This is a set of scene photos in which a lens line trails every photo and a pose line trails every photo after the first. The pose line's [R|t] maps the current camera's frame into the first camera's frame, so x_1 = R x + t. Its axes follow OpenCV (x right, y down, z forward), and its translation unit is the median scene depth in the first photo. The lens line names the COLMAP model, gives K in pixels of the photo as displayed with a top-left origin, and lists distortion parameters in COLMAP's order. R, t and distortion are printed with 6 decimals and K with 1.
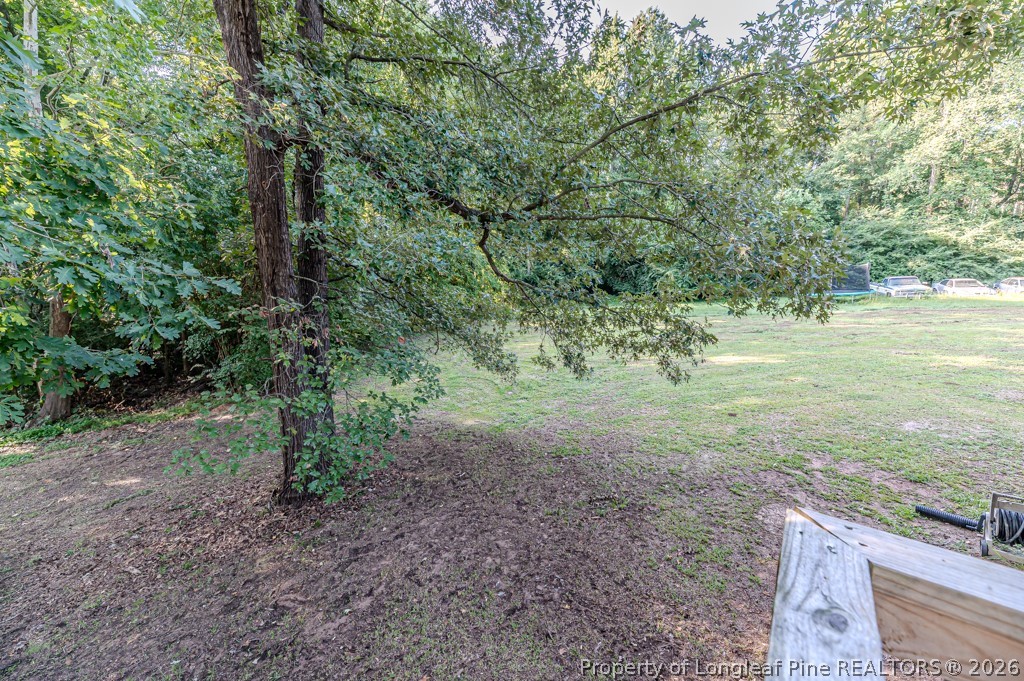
lens RADIAL K [[409.4, 0, 511.6], [0, 409.4, 338.9], [0, 0, 1]] dist [0.001177, -0.000024]
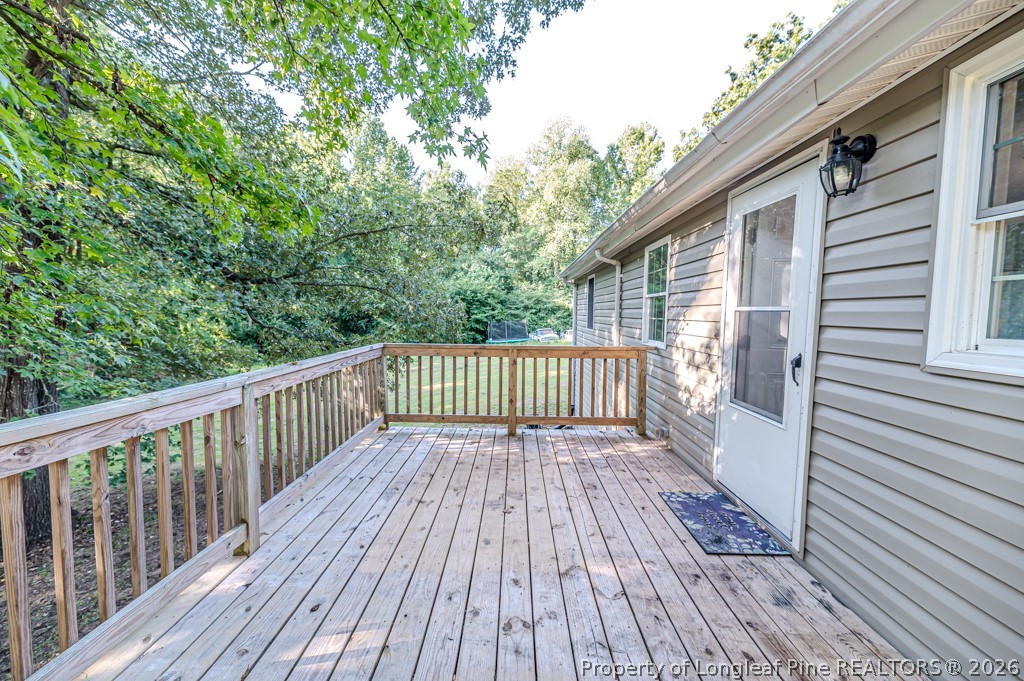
lens RADIAL K [[409.4, 0, 510.8], [0, 409.4, 340.0], [0, 0, 1]] dist [0.001177, -0.000024]
pose [[0.809795, -0.017991, 0.586437, -0.033477], [0.094684, 0.990435, -0.100362, 0.026777], [-0.579023, 0.136799, 0.803753, -0.127069]]
